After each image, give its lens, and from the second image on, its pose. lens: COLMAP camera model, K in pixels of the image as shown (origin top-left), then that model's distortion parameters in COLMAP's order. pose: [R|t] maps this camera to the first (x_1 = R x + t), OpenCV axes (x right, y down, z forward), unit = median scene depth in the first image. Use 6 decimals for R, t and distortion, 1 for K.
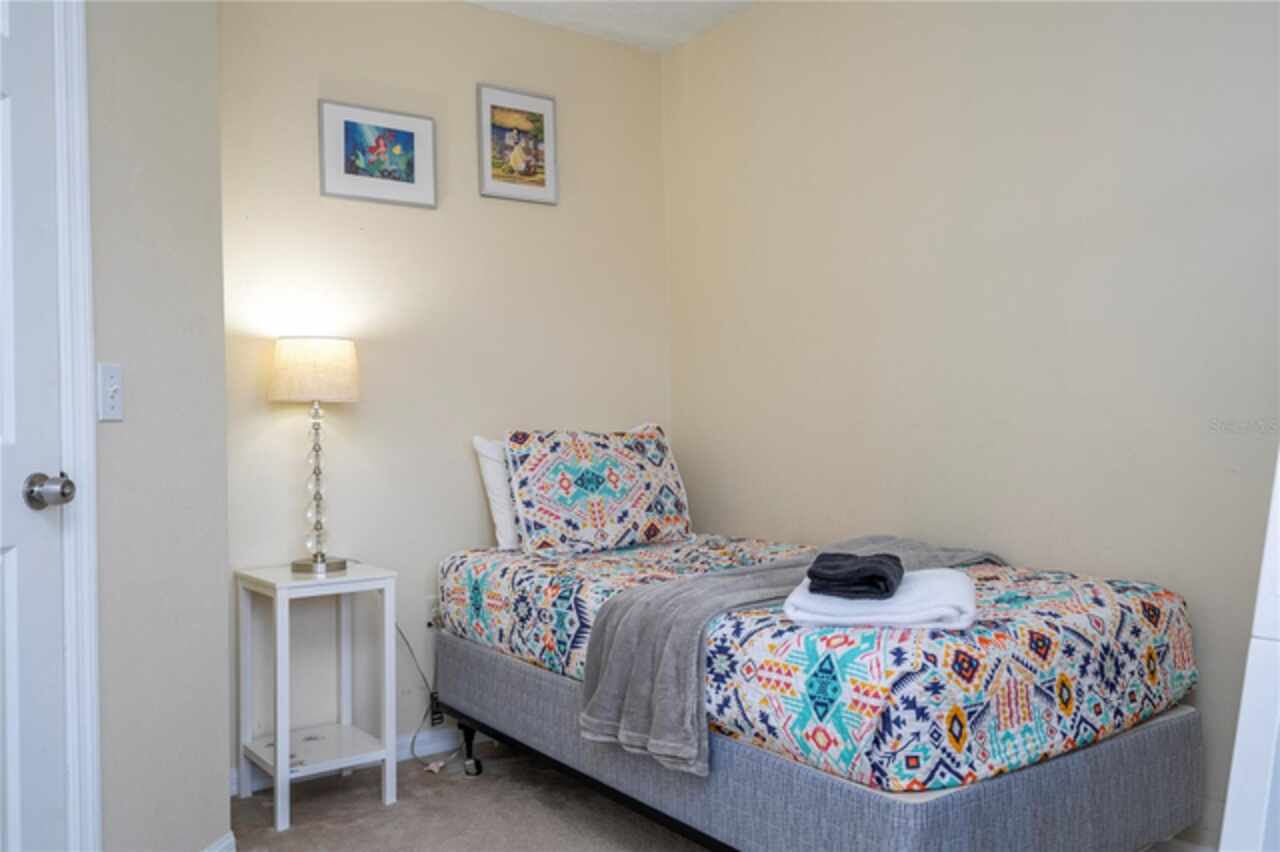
lens RADIAL K [[1044.1, 0, 638.8], [0, 1044.1, 428.5], [0, 0, 1]] dist [-0.005612, -0.000892]
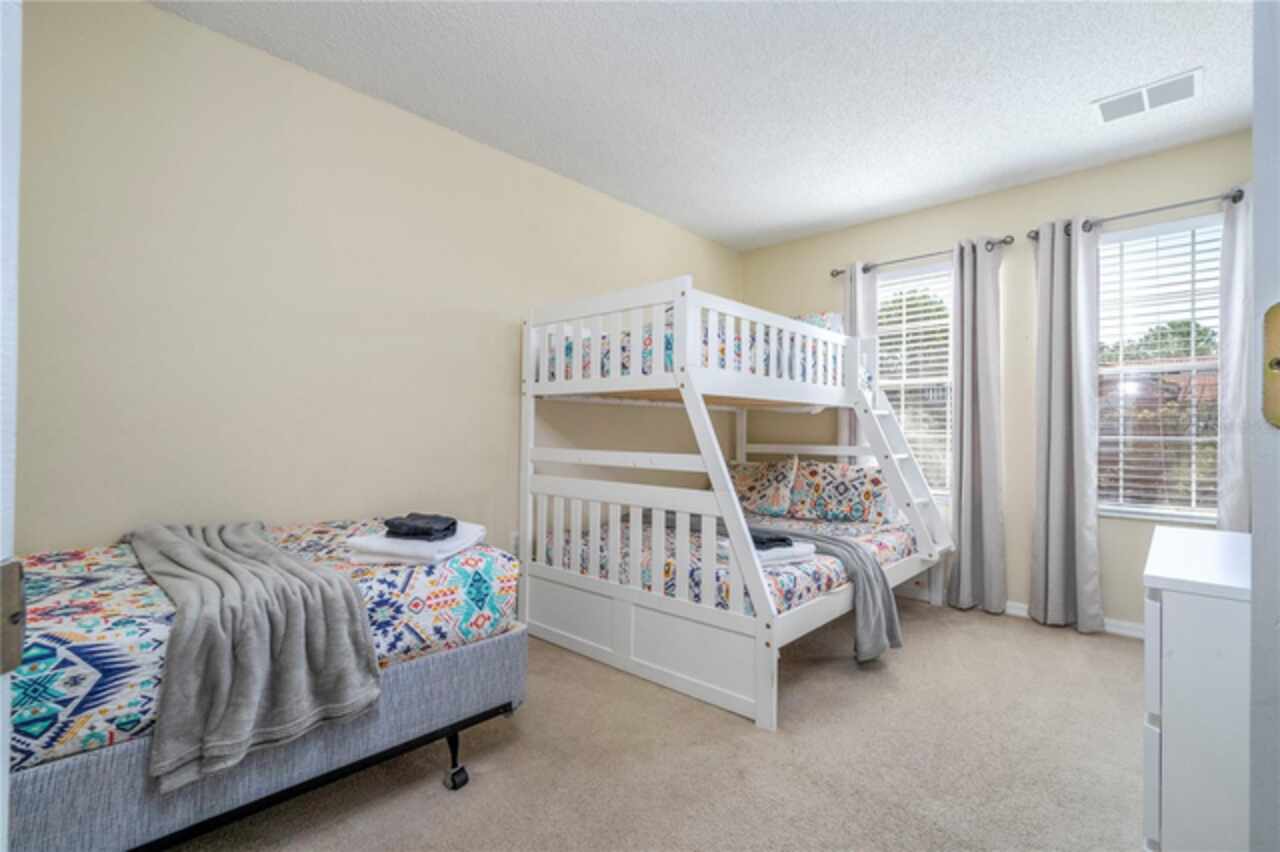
lens RADIAL K [[581.3, 0, 637.5], [0, 581.3, 429.2], [0, 0, 1]] dist [0.000895, 0.000317]
pose [[-0.197311, 0.006299, 0.980321, -0.730489], [-0.017881, 0.999790, -0.010023, -0.002724], [-0.980178, -0.019507, -0.197156, 0.880016]]
